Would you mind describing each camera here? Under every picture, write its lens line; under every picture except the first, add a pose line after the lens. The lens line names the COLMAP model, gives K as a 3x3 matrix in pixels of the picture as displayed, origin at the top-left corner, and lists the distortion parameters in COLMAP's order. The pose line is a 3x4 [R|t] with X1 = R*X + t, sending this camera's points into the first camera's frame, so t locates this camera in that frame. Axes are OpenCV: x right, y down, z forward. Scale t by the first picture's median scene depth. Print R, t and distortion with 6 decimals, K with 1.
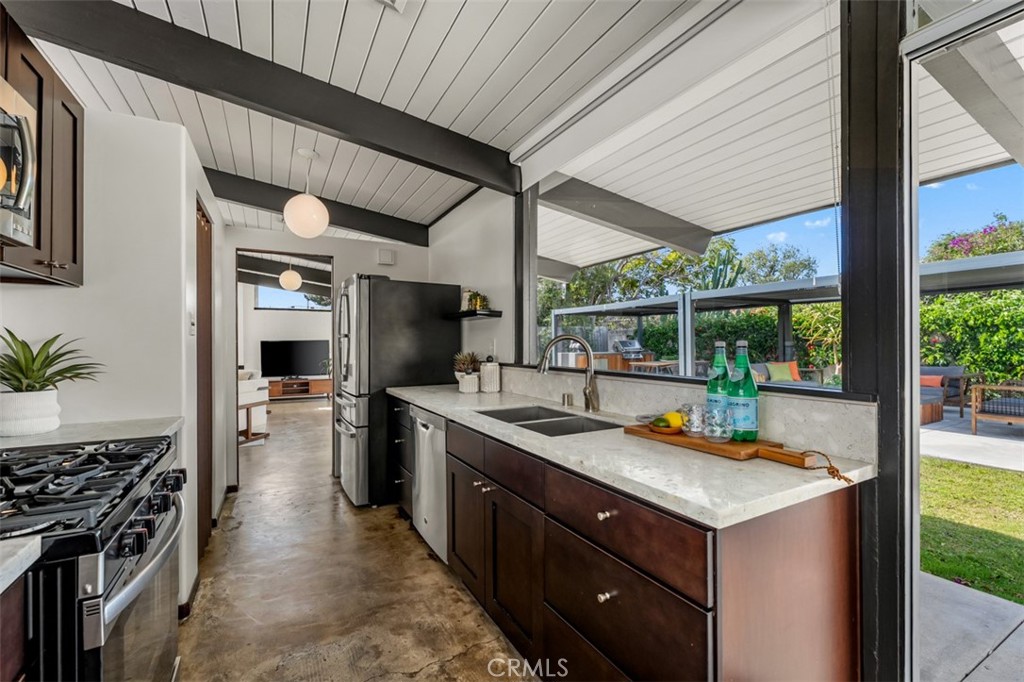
lens RADIAL K [[431.3, 0, 511.6], [0, 431.3, 345.5], [0, 0, 1]] dist [-0.002110, -0.000050]
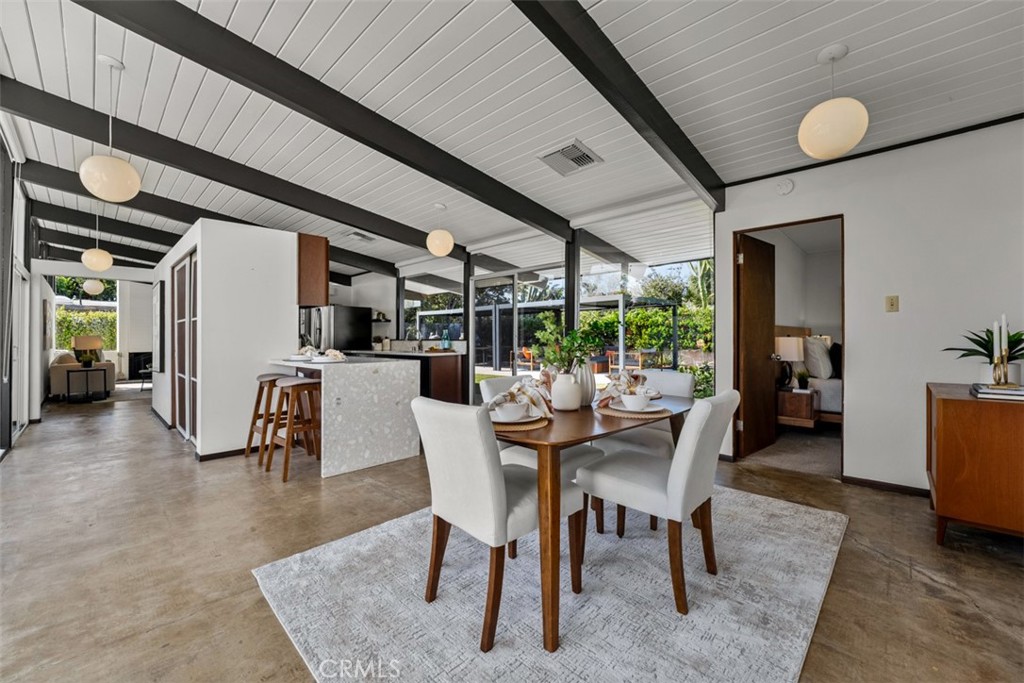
lens RADIAL K [[405.1, 0, 508.1], [0, 405.1, 327.9], [0, 0, 1]] dist [-0.000541, -0.000016]
pose [[0.954962, 0.004440, 0.296695, -0.070077], [0.004599, 0.999547, -0.029759, 0.044902], [-0.296693, 0.029783, 0.954508, -1.502194]]
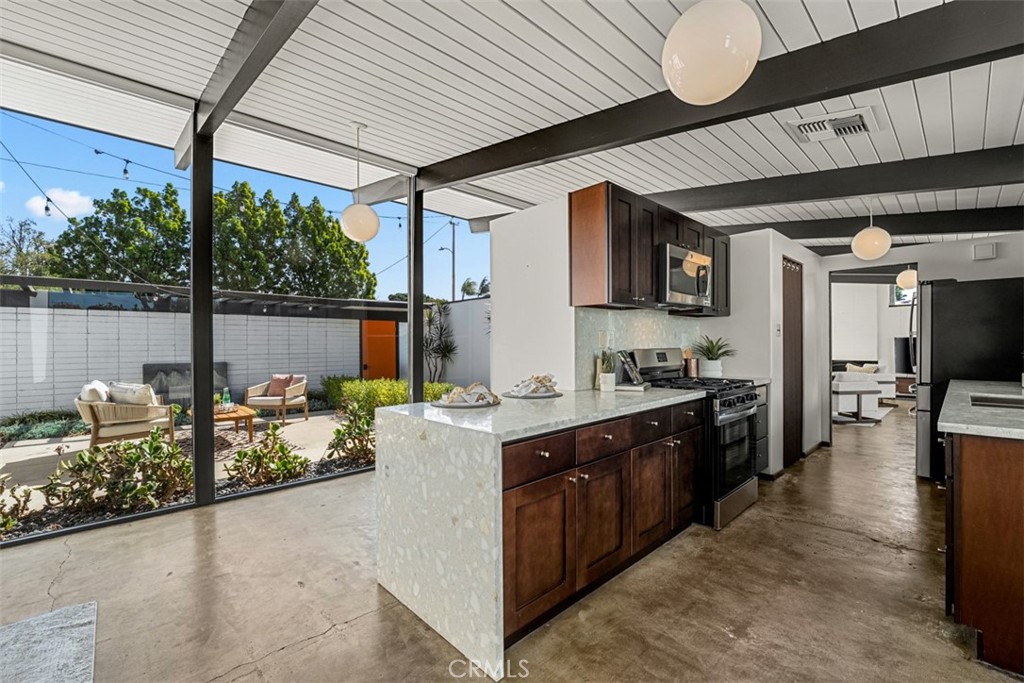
lens RADIAL K [[431.3, 0, 511.6], [0, 431.3, 346.0], [0, 0, 1]] dist [-0.002110, -0.000050]
pose [[0.250097, 0.007778, -0.968189, 0.504042], [-0.000327, 0.999968, 0.007949, 0.002292], [0.968221, -0.001671, 0.250092, -0.377172]]
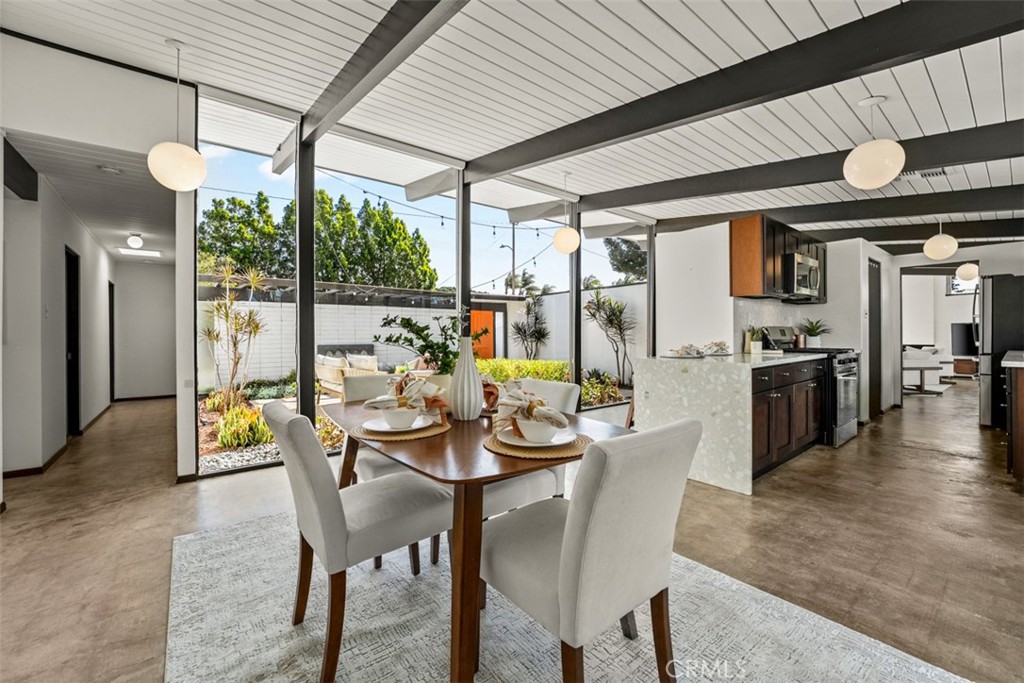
lens RADIAL K [[417.3, 0, 509.7], [0, 417.3, 336.1], [0, 0, 1]] dist [-0.001133, 0.000065]
pose [[0.175749, 0.006118, -0.984416, 0.815035], [0.000841, 0.999979, 0.006365, 0.039628], [0.984435, -0.001947, 0.175740, -0.929803]]
